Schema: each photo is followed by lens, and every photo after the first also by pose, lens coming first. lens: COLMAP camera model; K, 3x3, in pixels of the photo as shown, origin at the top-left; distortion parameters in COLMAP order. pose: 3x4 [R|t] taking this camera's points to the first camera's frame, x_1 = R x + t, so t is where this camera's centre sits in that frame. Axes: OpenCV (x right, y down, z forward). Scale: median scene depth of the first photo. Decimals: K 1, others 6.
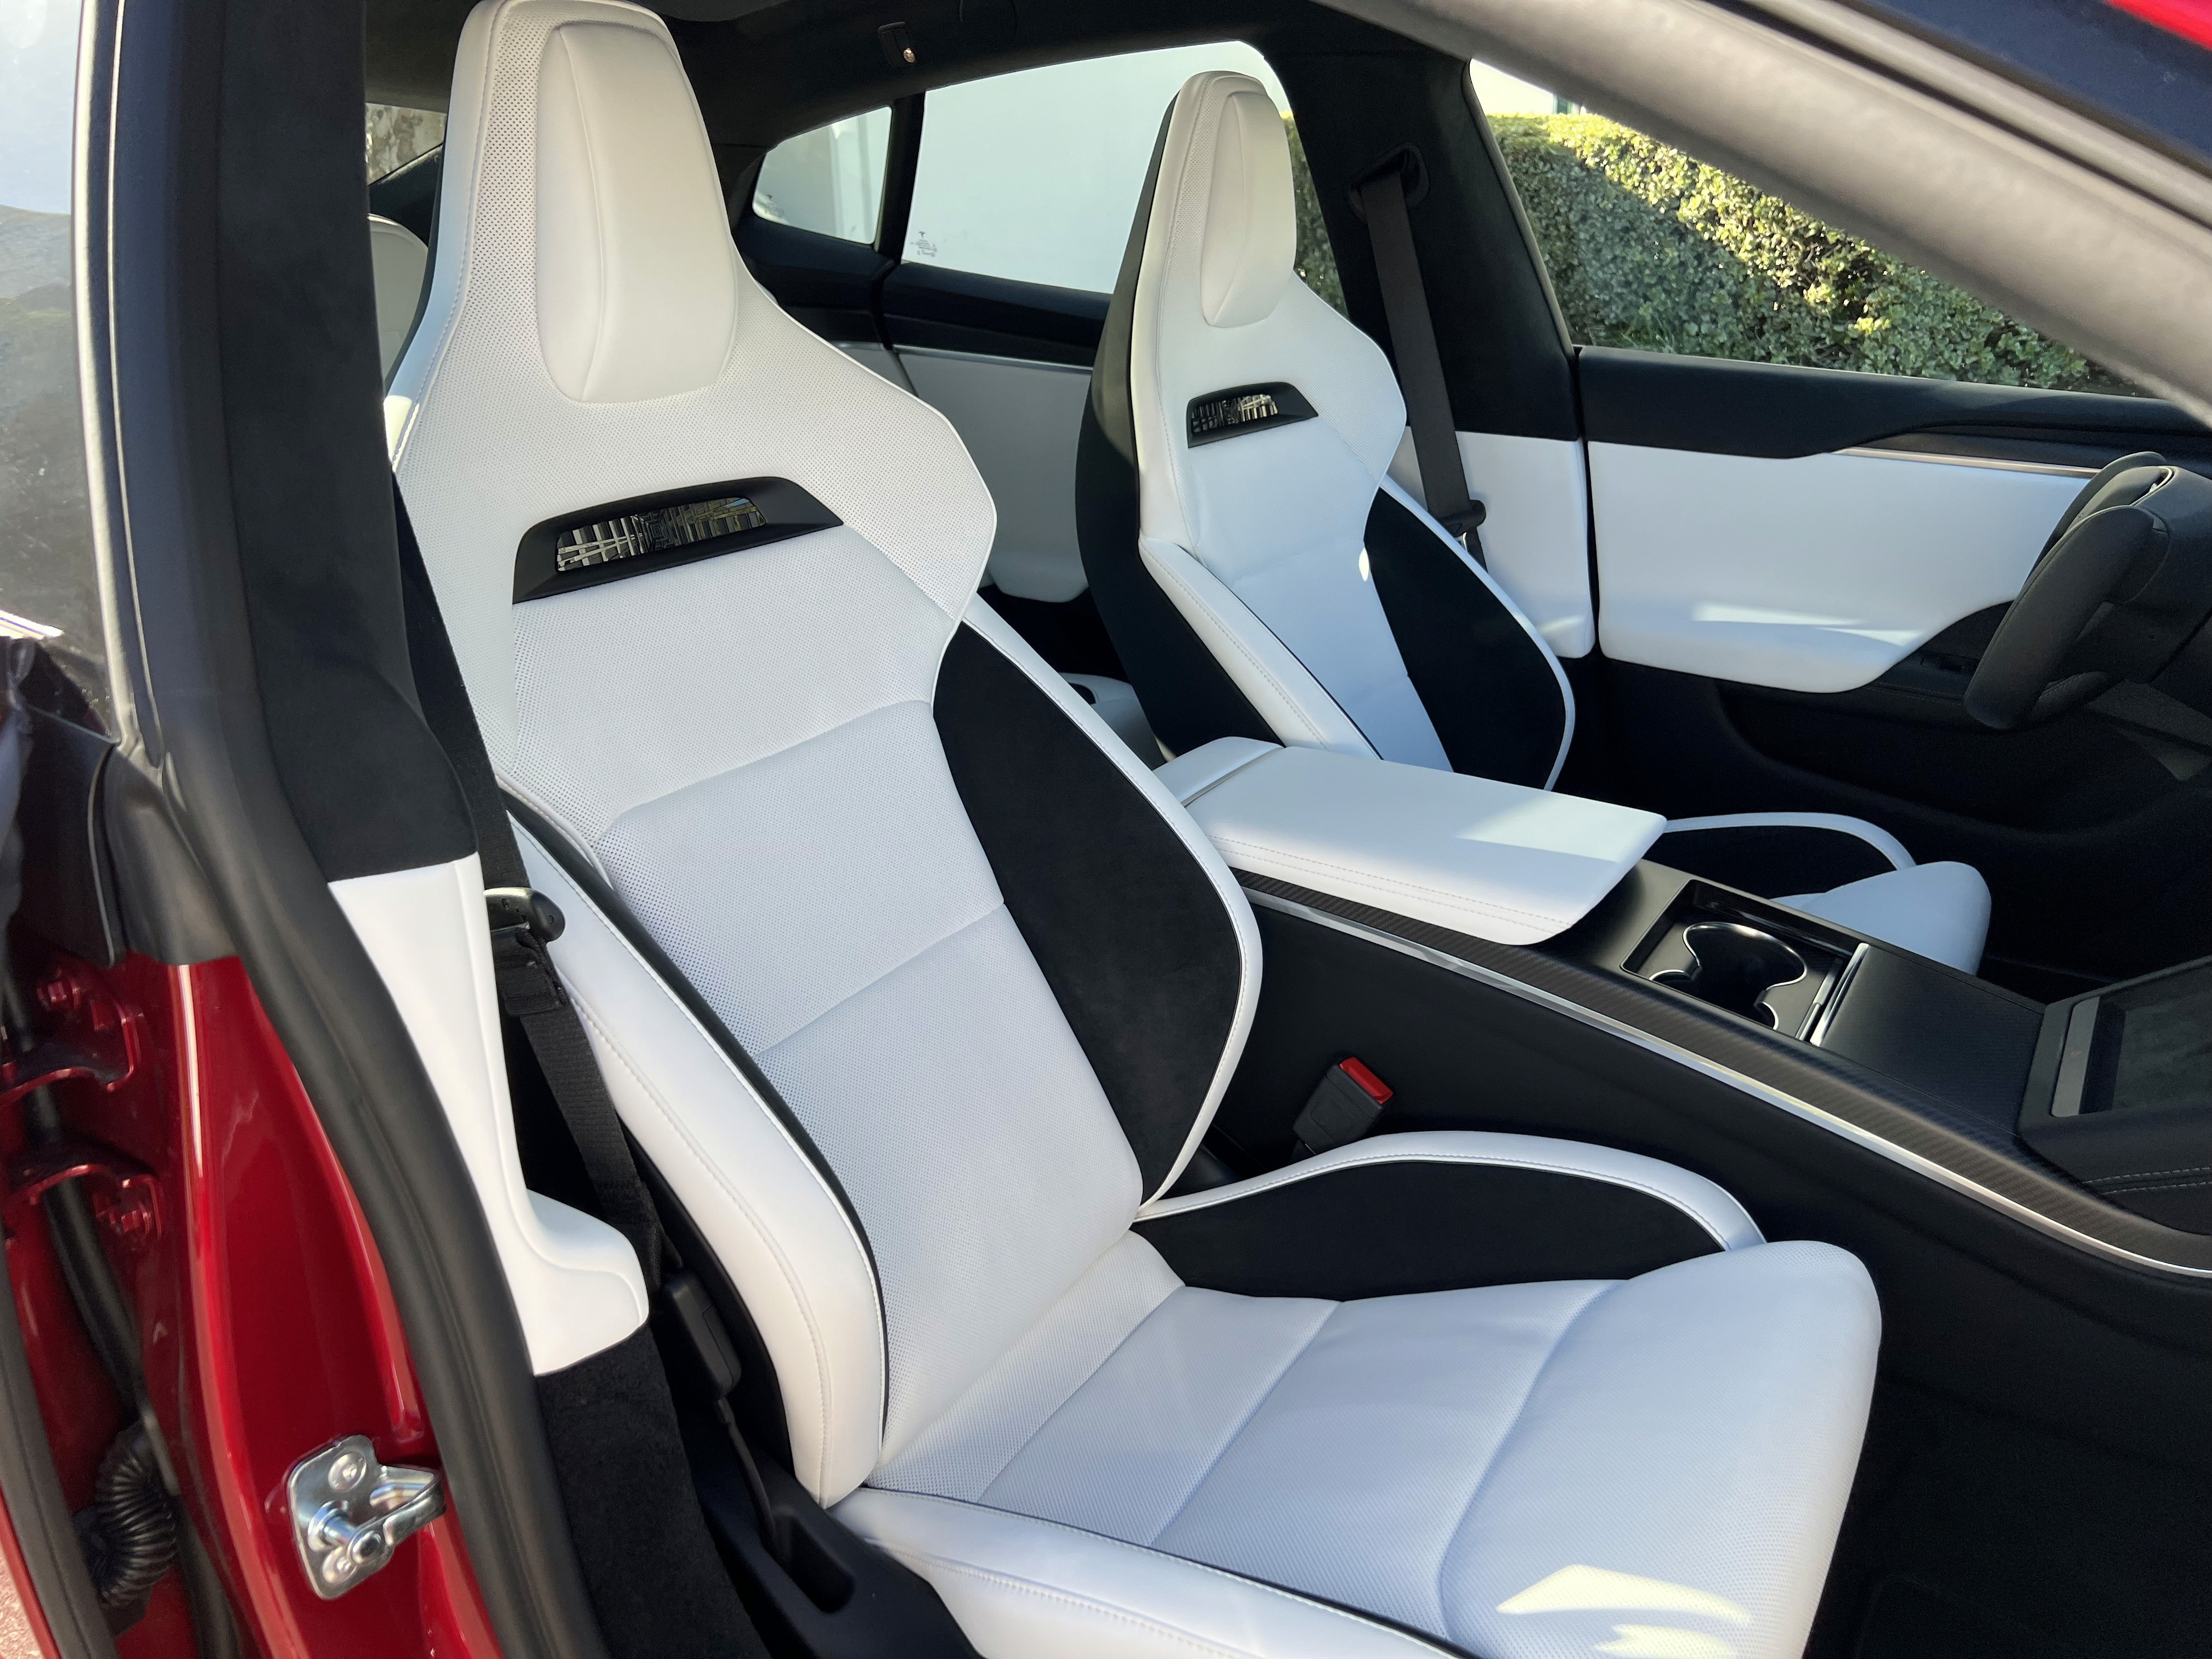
lens RADIAL K [[1673.4, 0, 1106.0], [0, 1673.4, 829.5], [0, 0, 1]] dist [-0.001395, -0.001228]
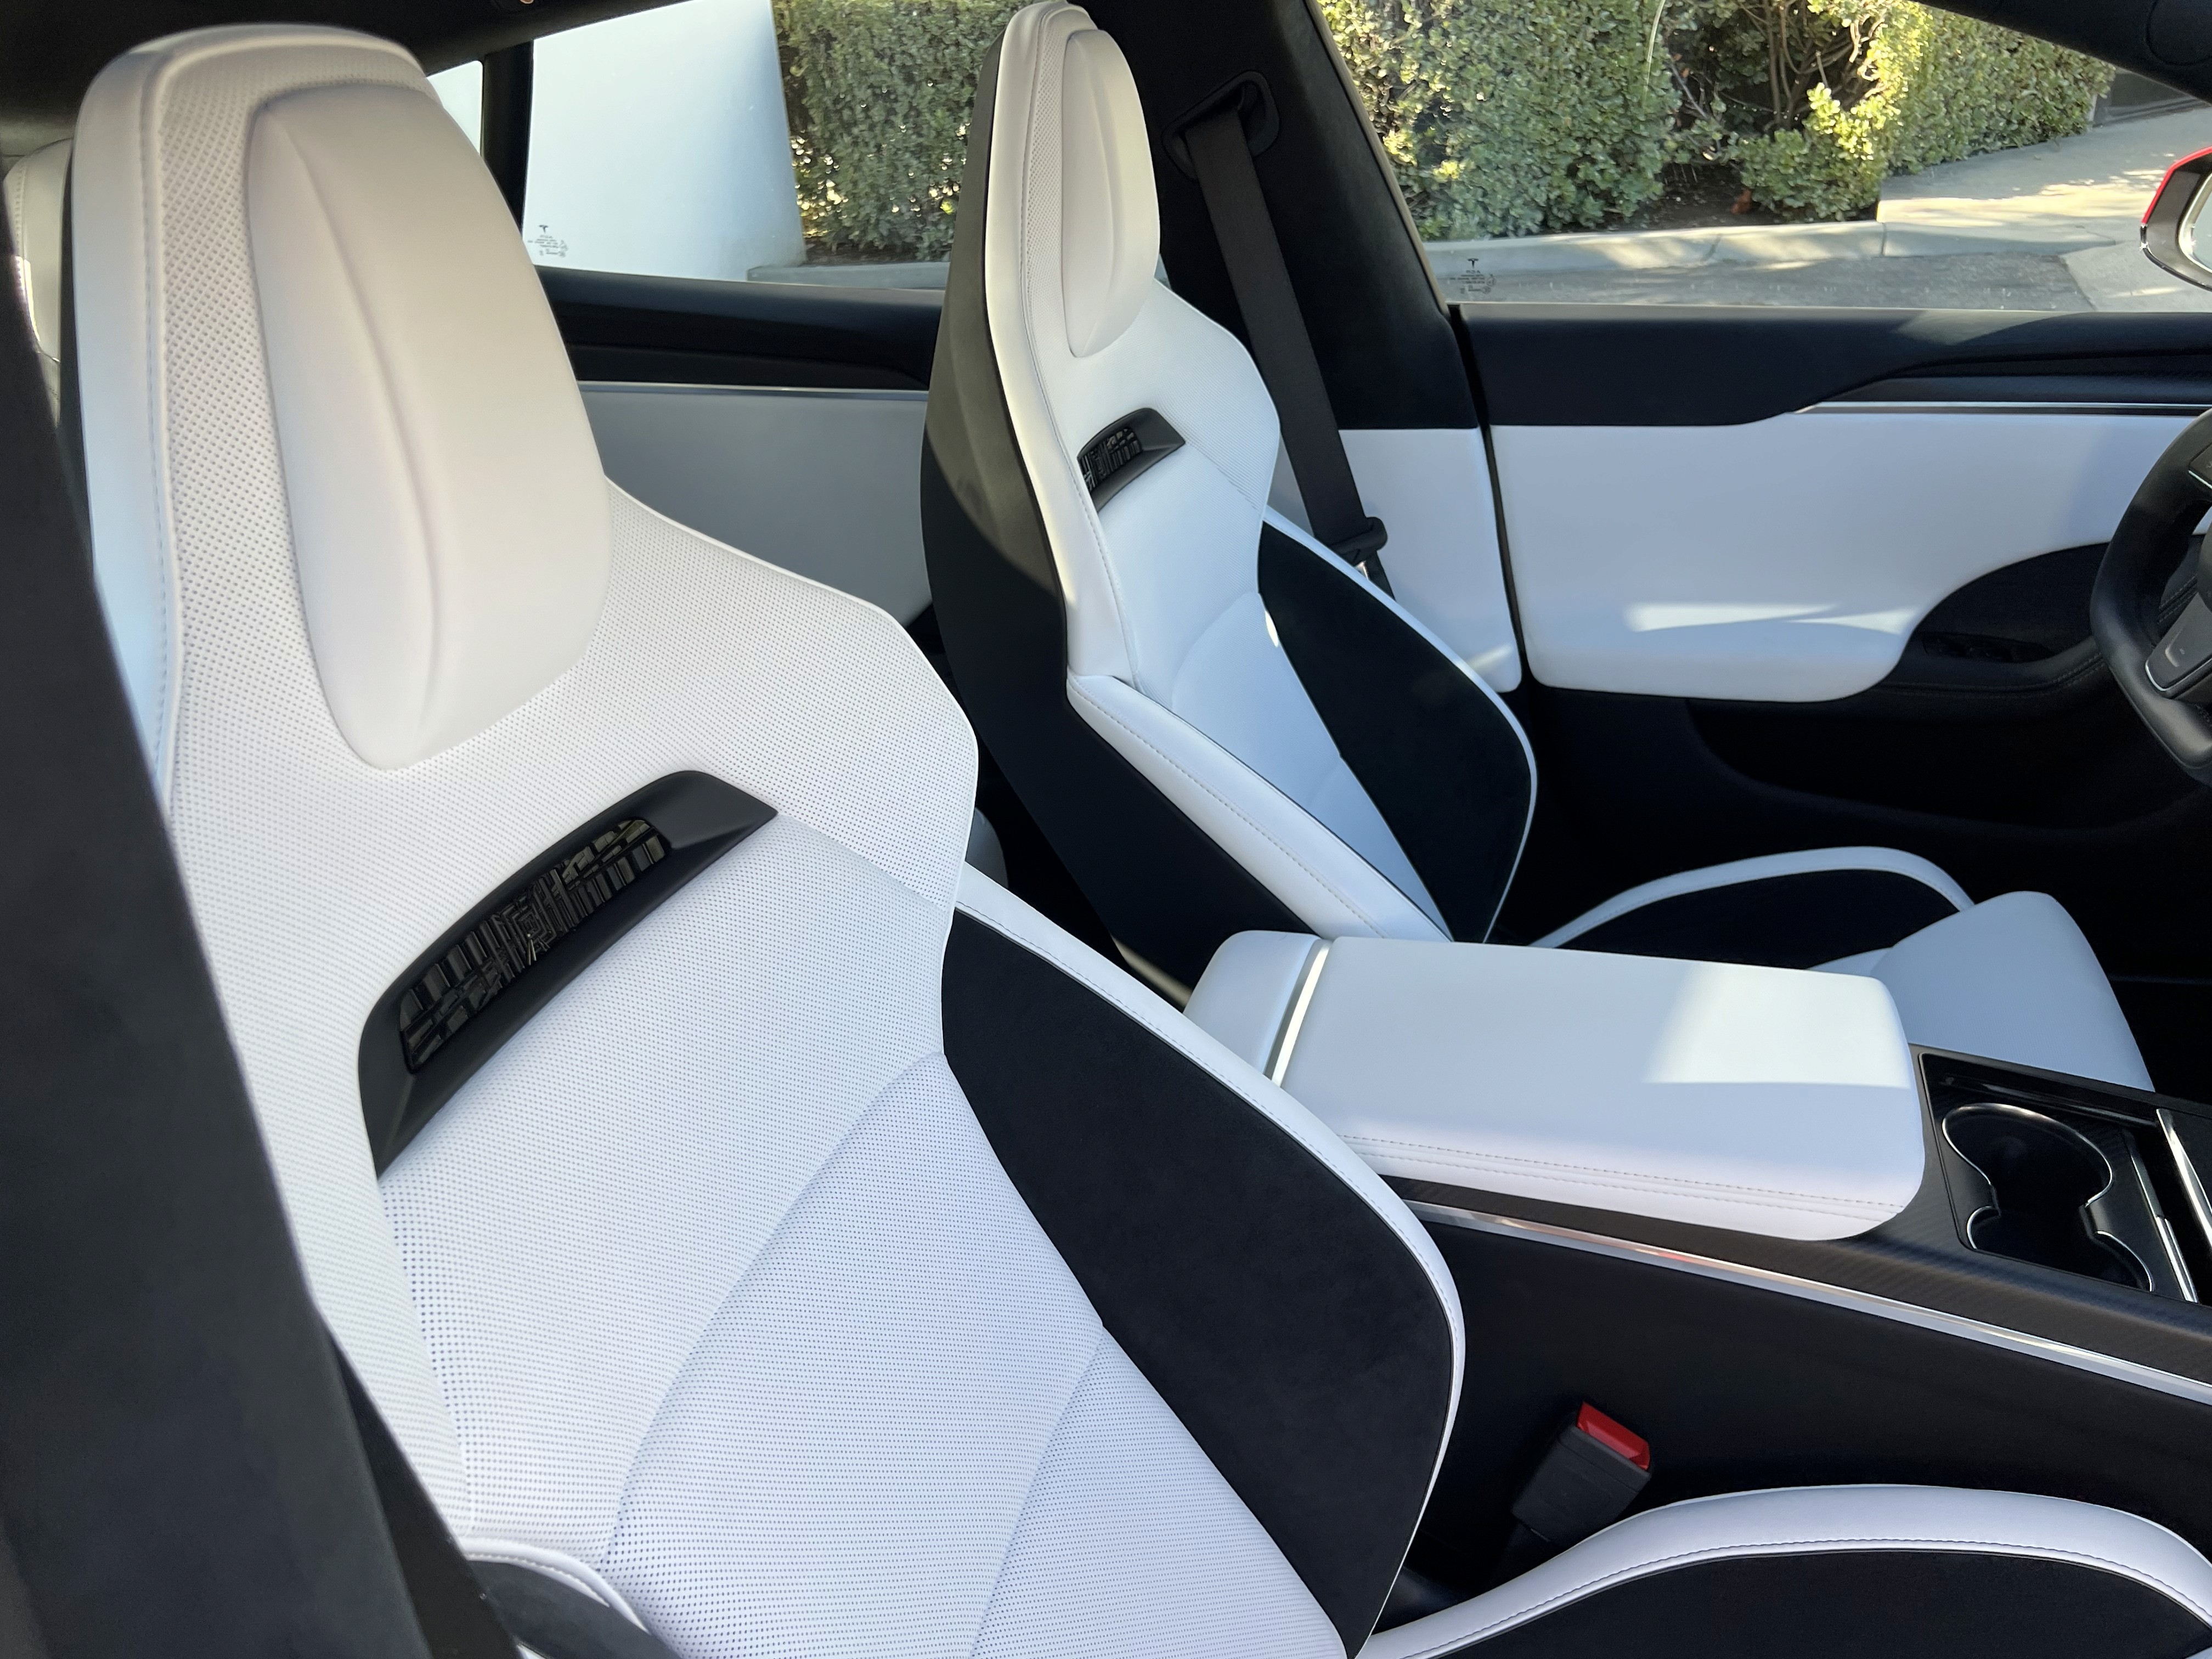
lens RADIAL K [[1792.1, 0, 1097.2], [0, 1792.1, 870.8], [0, 0, 1]] dist [-0.004648, -0.013216]
pose [[0.959496, -0.179388, 0.217227, -0.119590], [0.164827, 0.982778, 0.083543, -0.122823], [-0.228472, -0.044354, 0.972539, 0.190774]]
